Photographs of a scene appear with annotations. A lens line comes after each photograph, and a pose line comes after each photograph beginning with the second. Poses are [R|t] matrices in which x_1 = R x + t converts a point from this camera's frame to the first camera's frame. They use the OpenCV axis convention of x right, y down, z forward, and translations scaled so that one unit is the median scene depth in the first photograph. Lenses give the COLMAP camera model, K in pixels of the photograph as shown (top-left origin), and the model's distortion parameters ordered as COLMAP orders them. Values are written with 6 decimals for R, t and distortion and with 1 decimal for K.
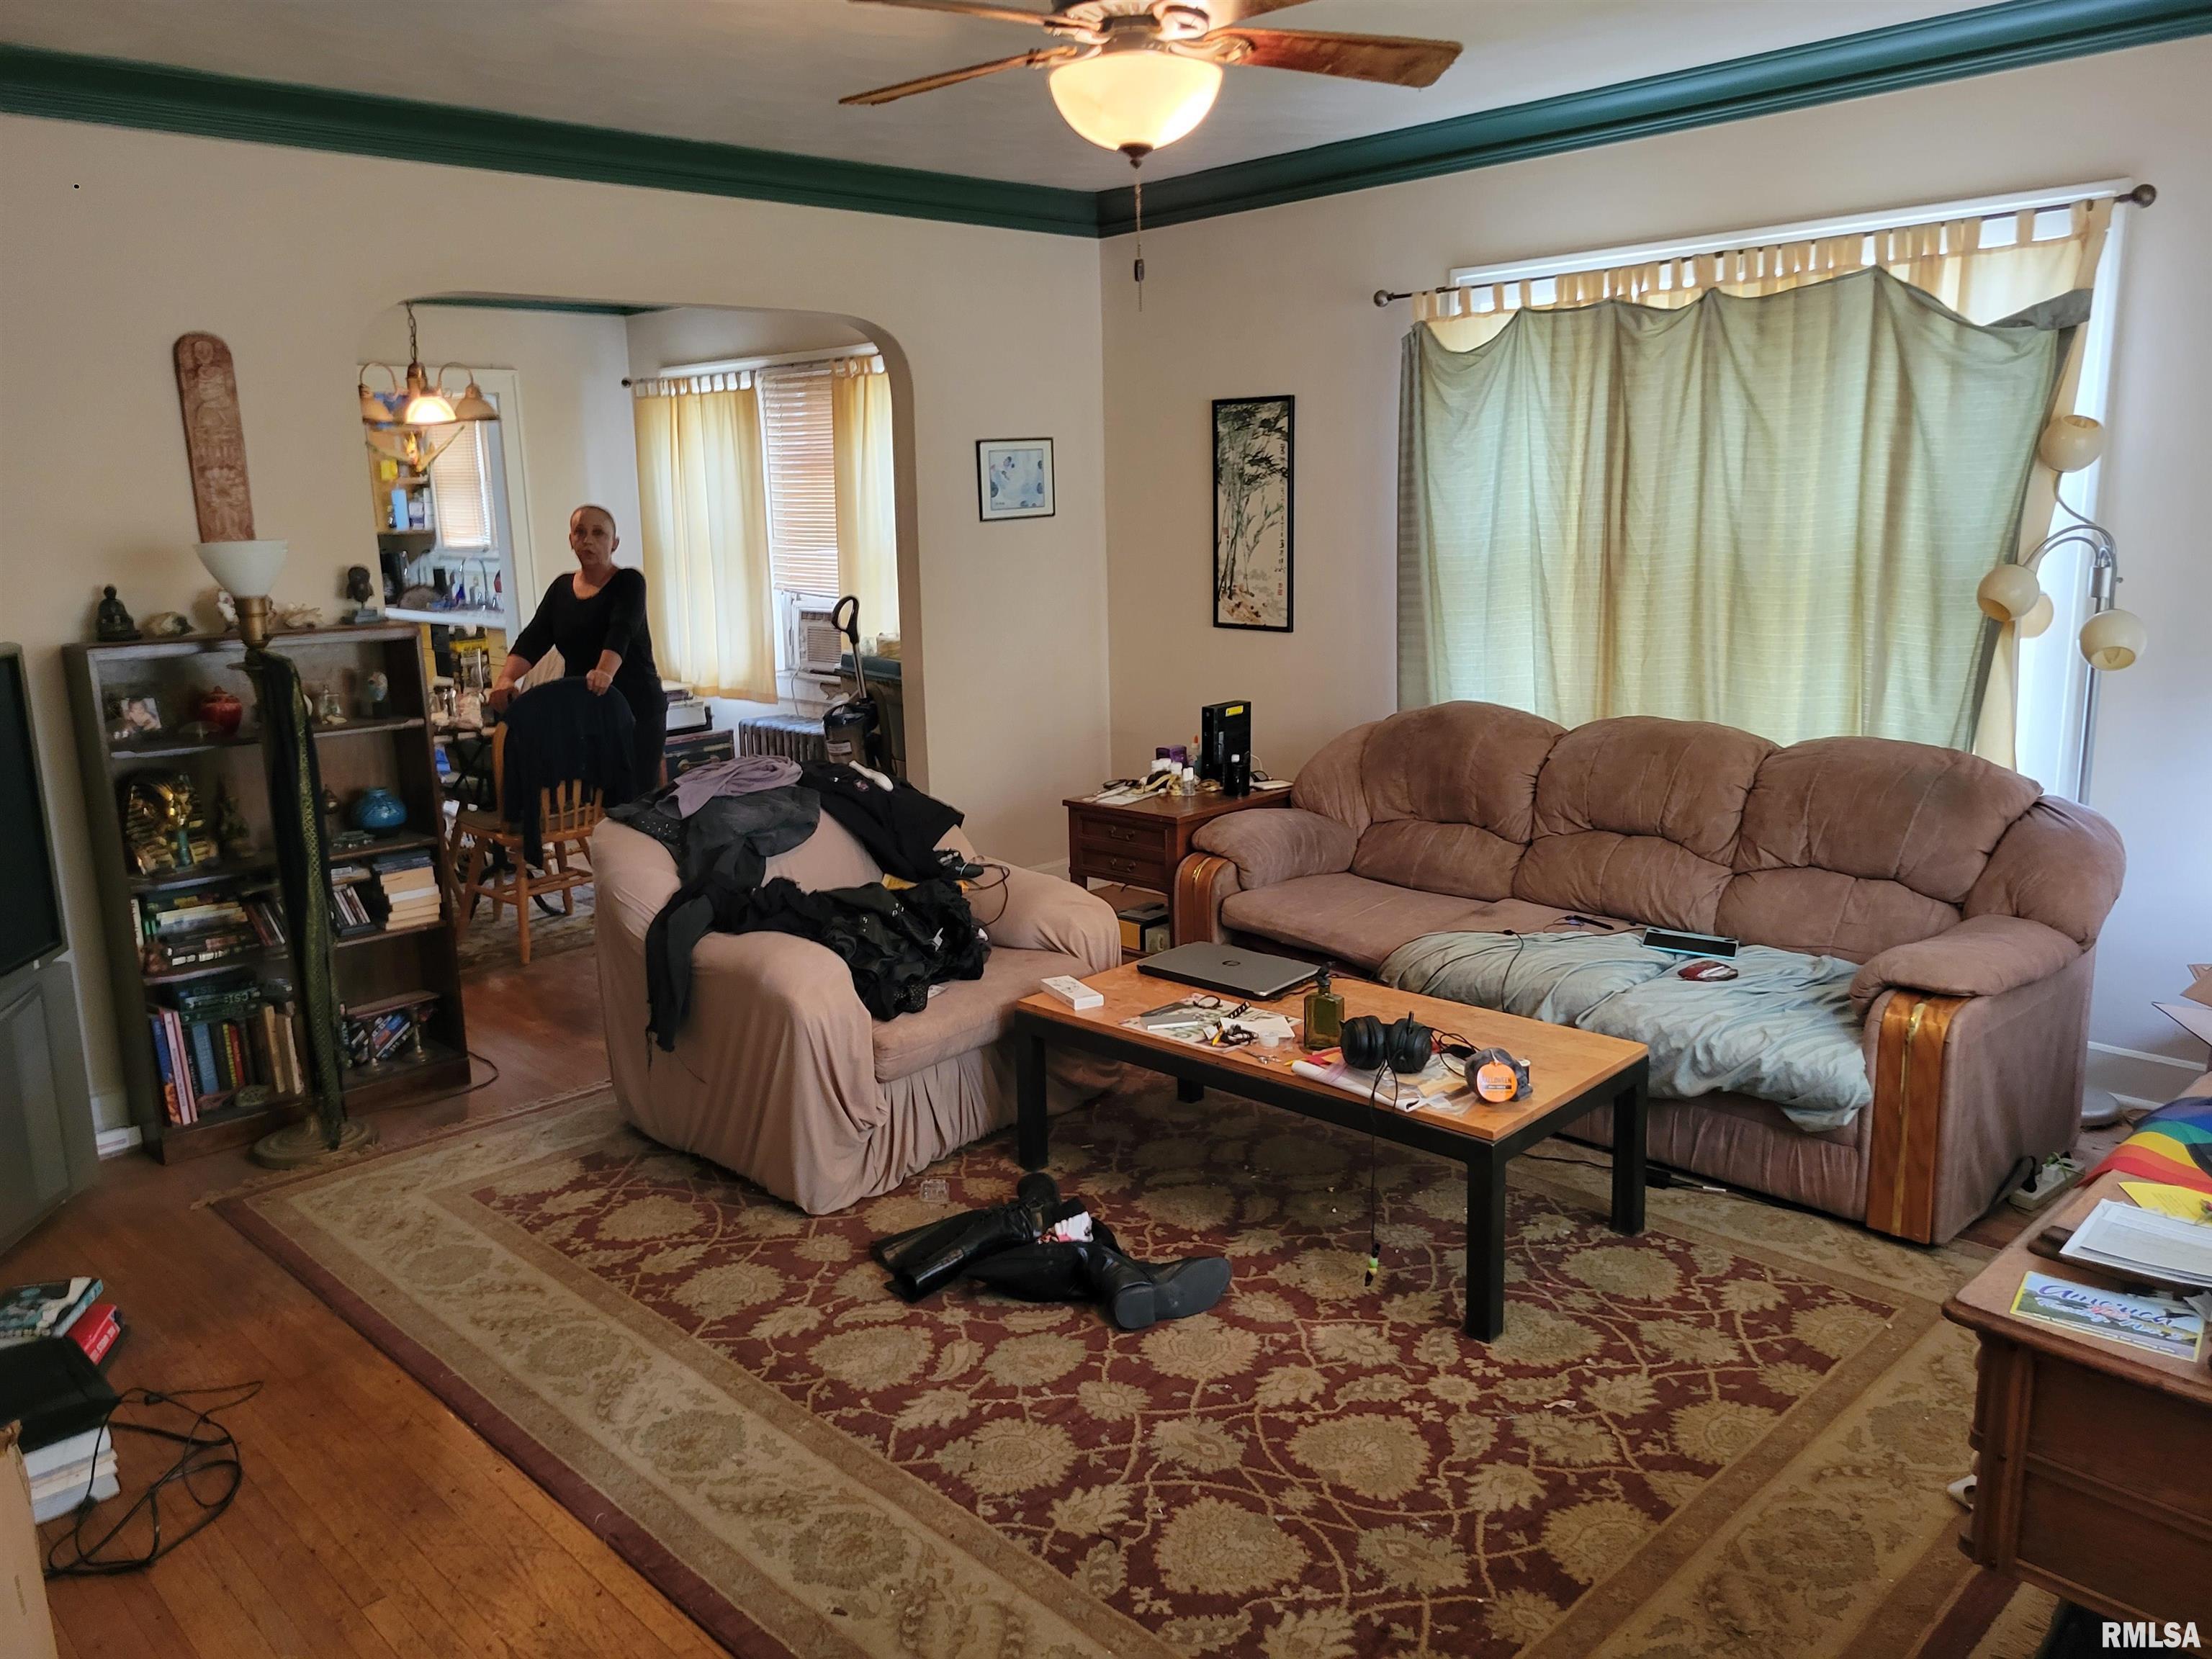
lens RADIAL K [[1667.0, 0, 1106.0], [0, 1667.0, 829.5], [0, 0, 1]] dist [0.004209, -0.000302]
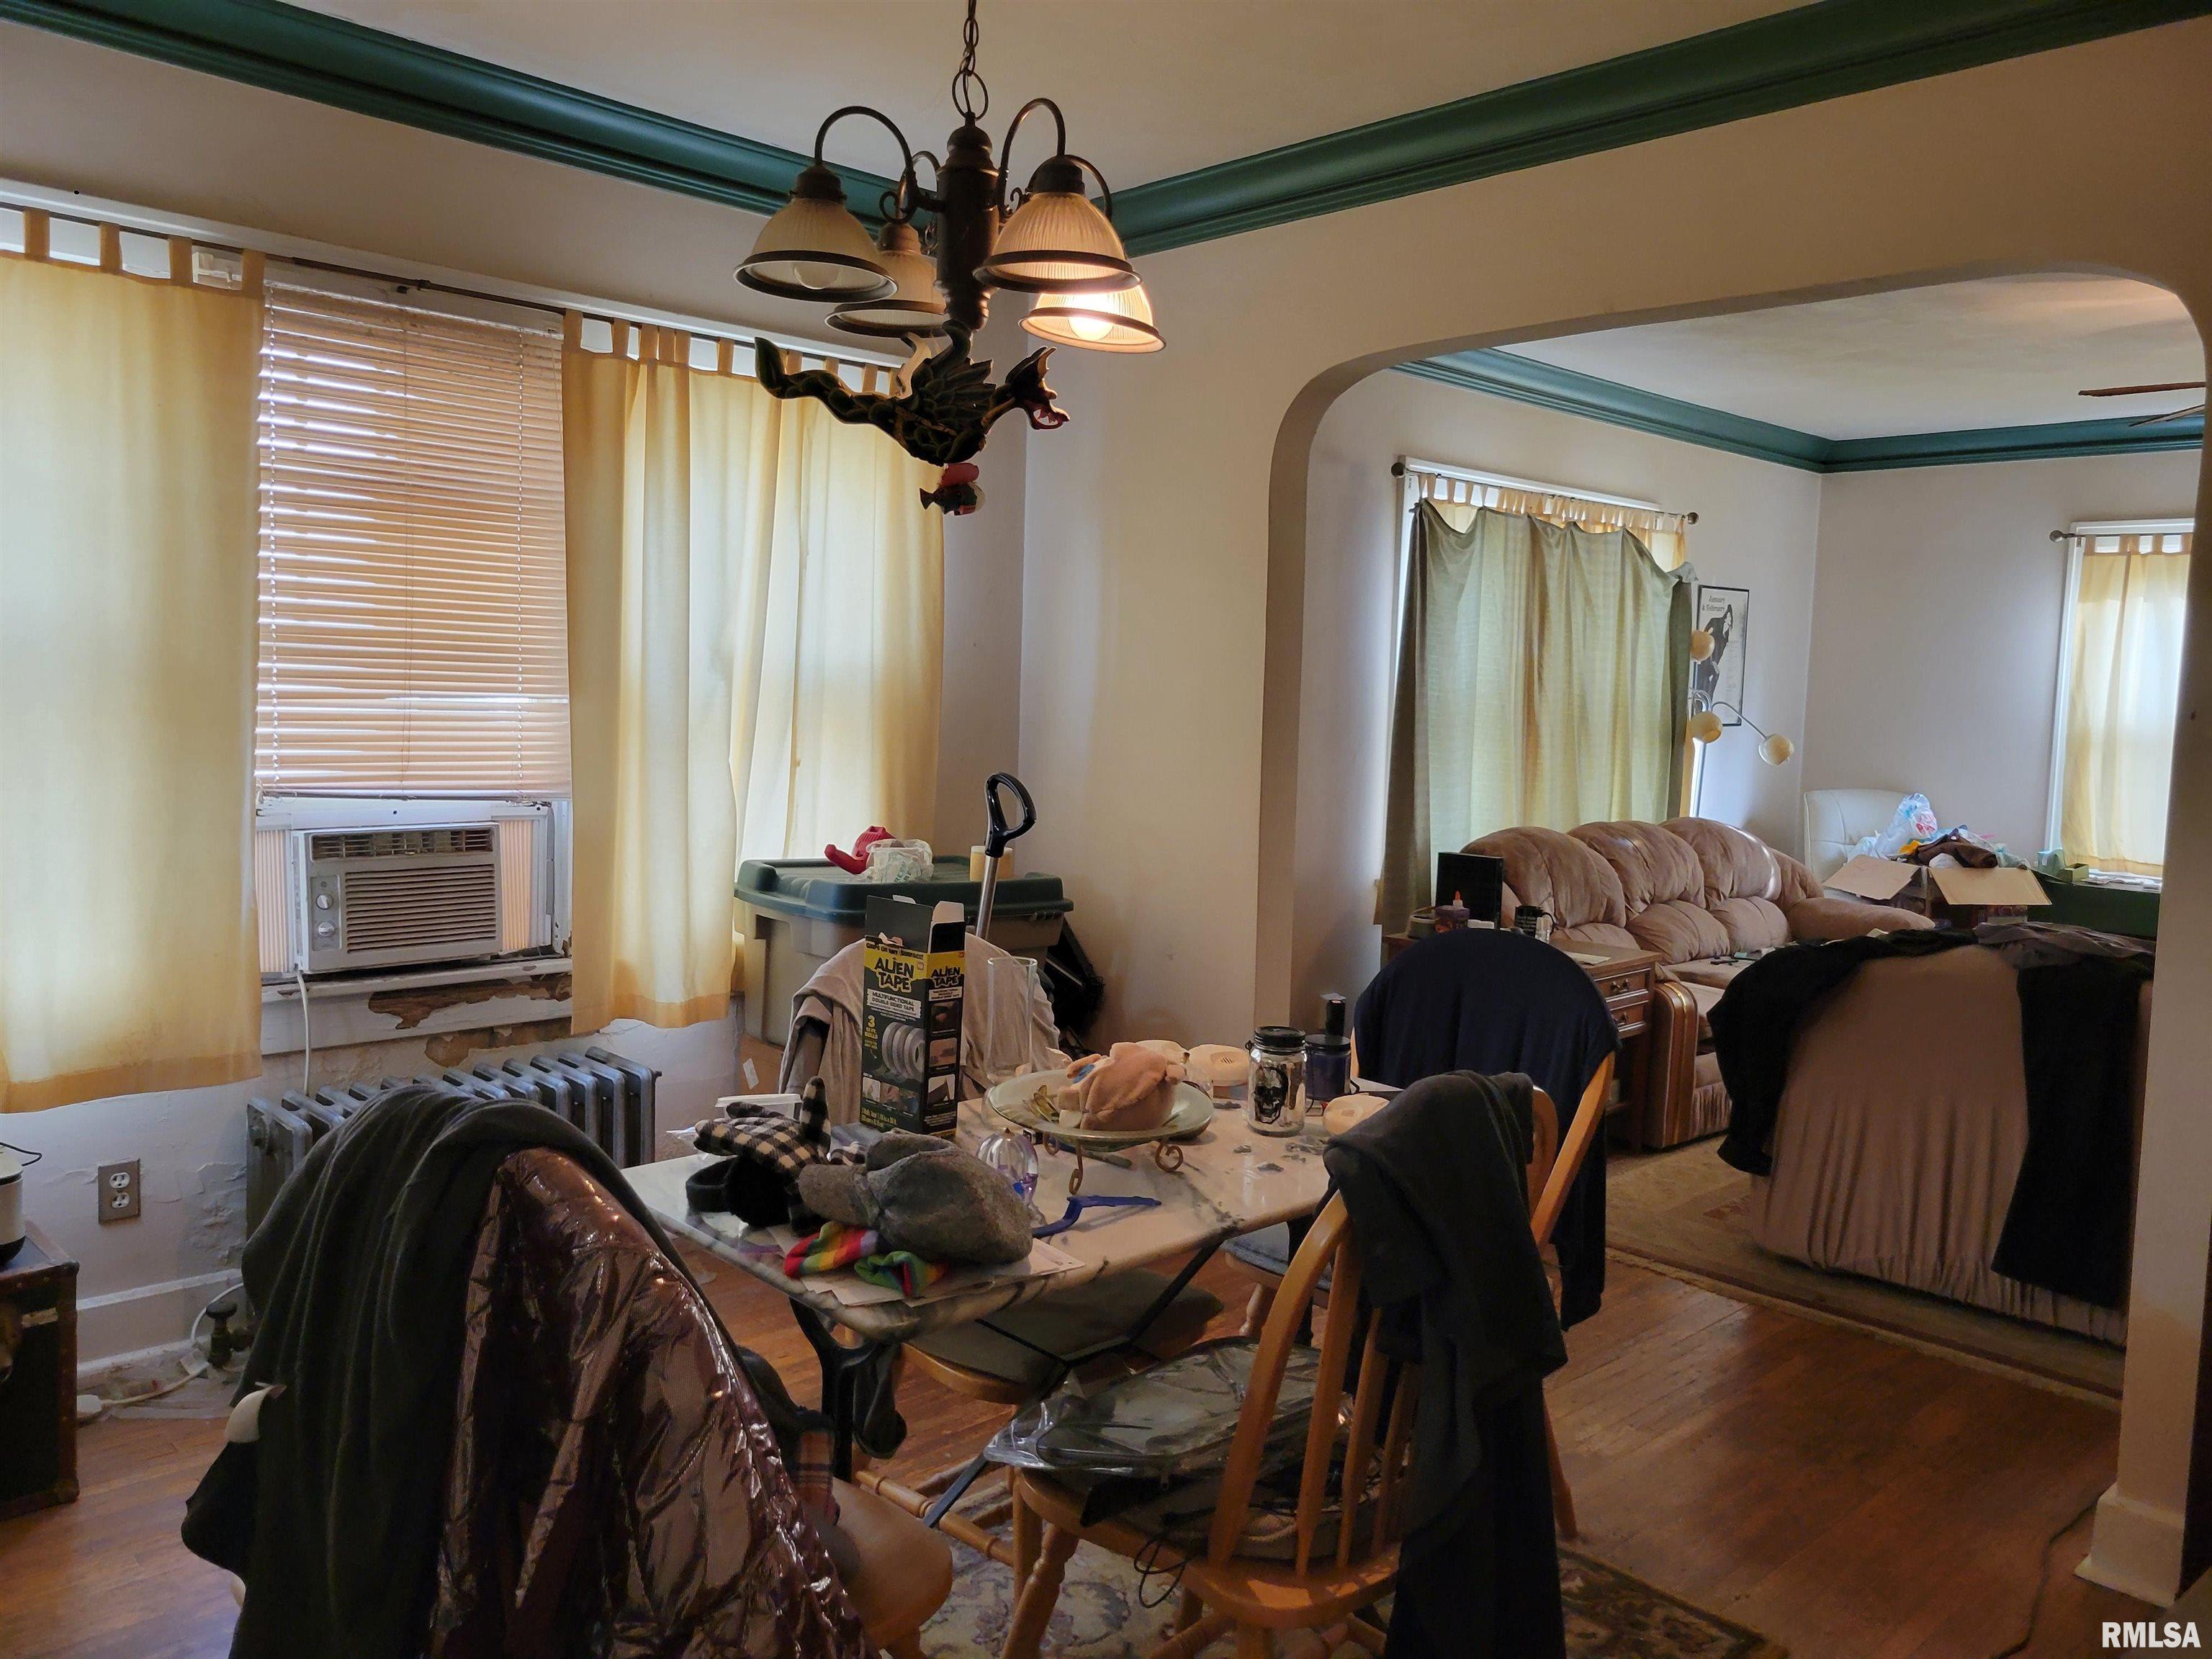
lens RADIAL K [[1667.0, 0, 1106.0], [0, 1667.0, 829.5], [0, 0, 1]] dist [0.004209, -0.000302]
pose [[0.007489, -0.048575, 0.998791, -0.966425], [0.186196, 0.981419, 0.046334, -0.183901], [-0.982484, 0.185624, 0.016395, 1.268201]]
